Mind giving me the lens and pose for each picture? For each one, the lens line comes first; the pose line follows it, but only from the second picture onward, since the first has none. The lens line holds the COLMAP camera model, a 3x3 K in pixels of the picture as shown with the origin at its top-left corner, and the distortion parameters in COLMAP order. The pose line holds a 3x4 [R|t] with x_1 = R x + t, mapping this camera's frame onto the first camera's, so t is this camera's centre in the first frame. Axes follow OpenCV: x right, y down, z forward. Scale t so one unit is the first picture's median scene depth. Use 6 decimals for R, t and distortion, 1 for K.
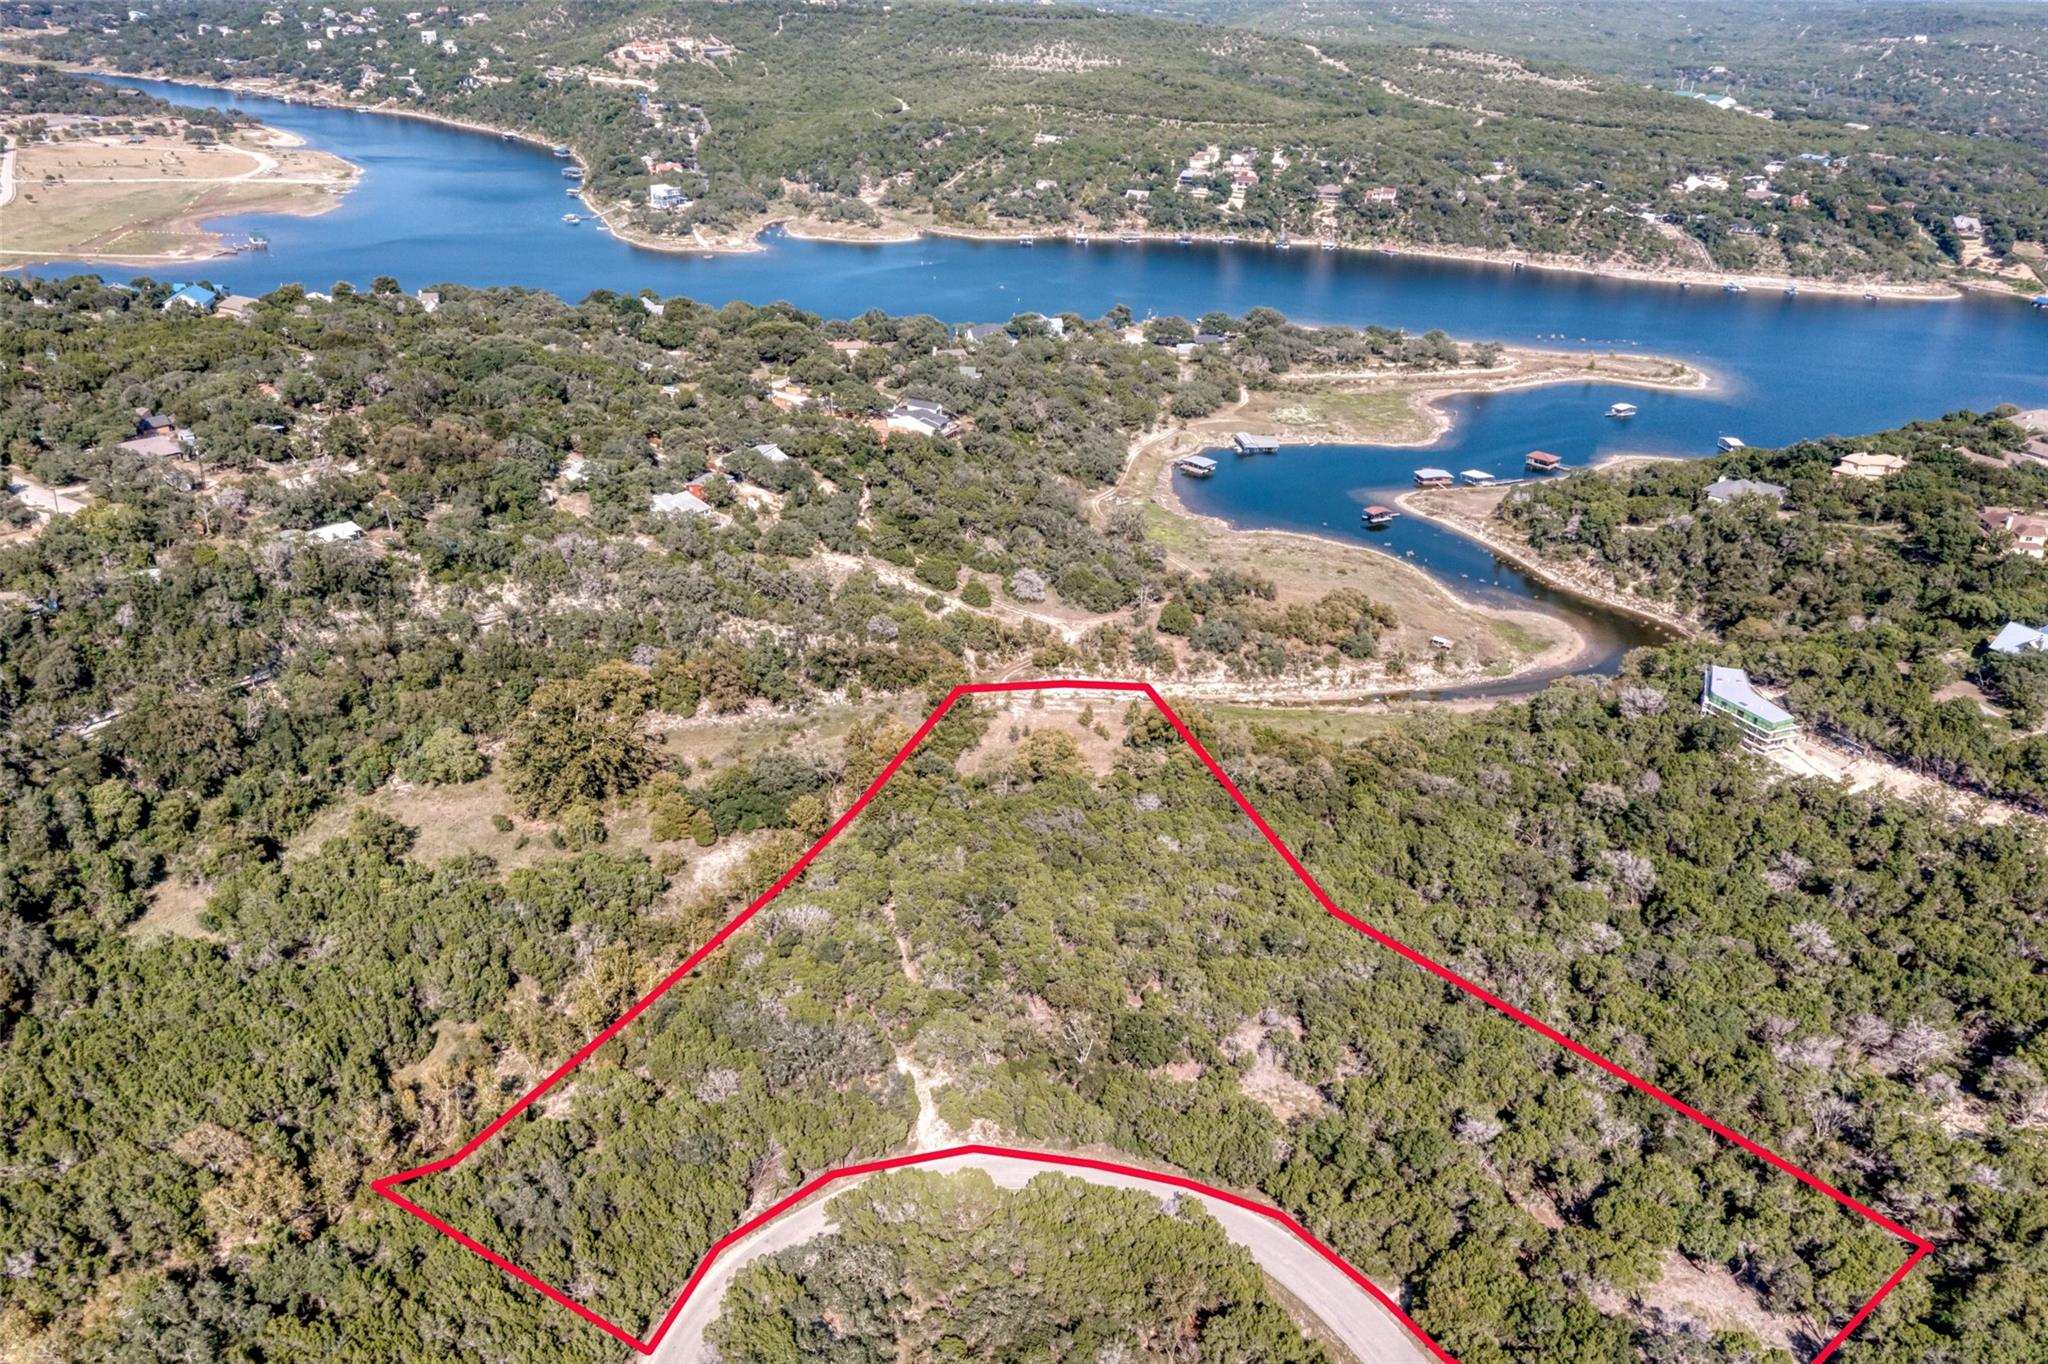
lens RADIAL K [[1612.3, 0, 1024.1], [0, 1612.3, 683.6], [0, 0, 1]] dist [-0.016873, 0.005341]
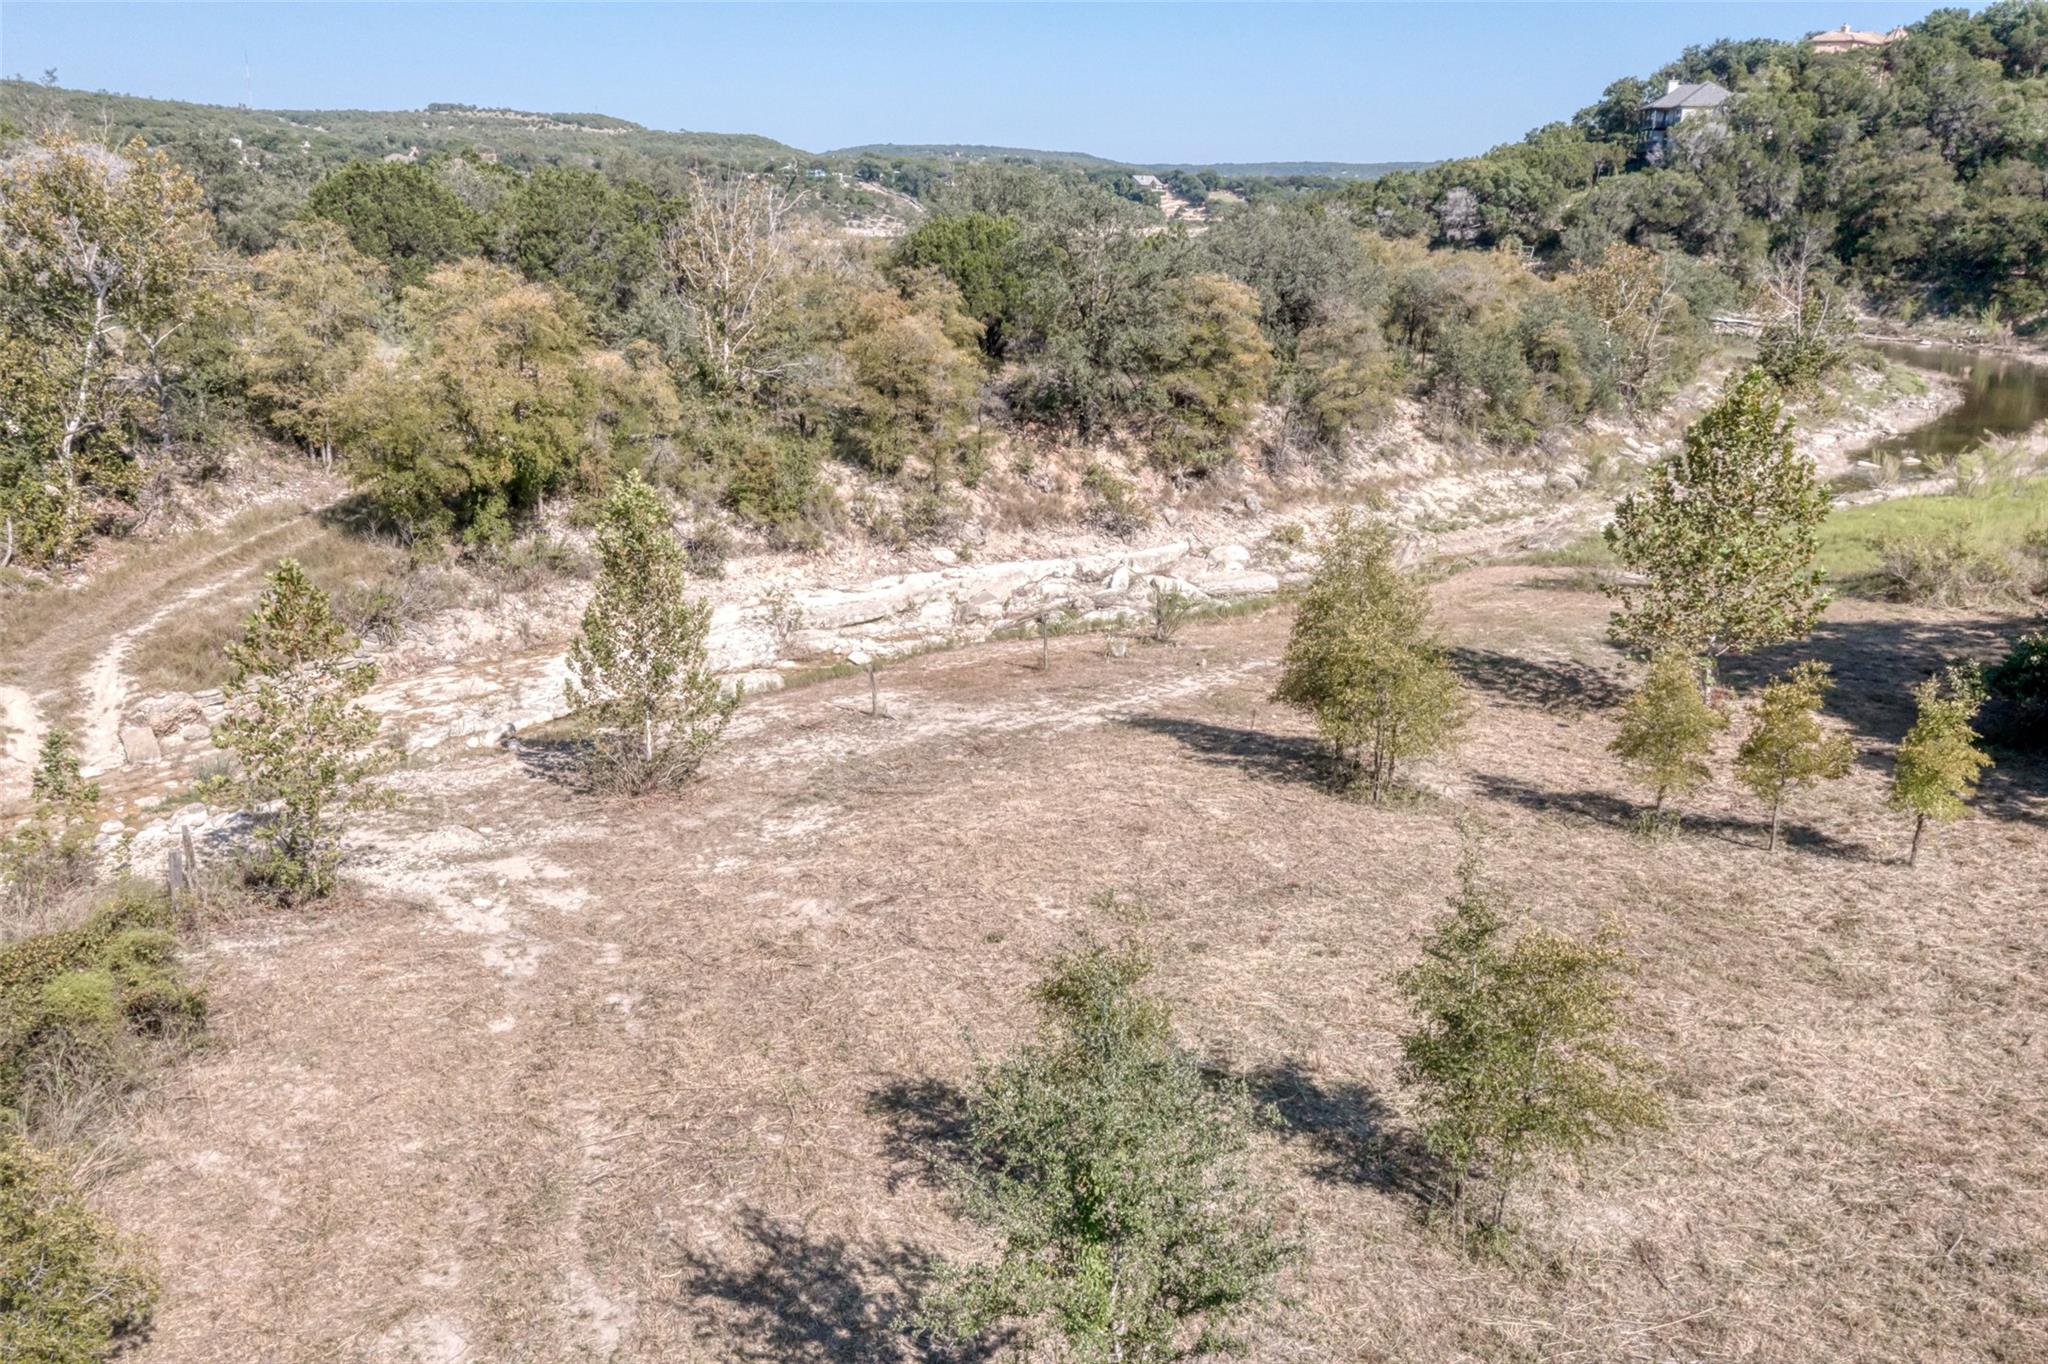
lens RADIAL K [[1612.3, 0, 1018.4], [0, 1612.3, 671.5], [0, 0, 1]] dist [-0.016873, 0.005341]
pose [[0.812166, -0.193549, 0.550386, -0.009100], [0.270762, 0.960666, -0.061716, 0.008180], [-0.516792, 0.199147, 0.832626, 0.380984]]
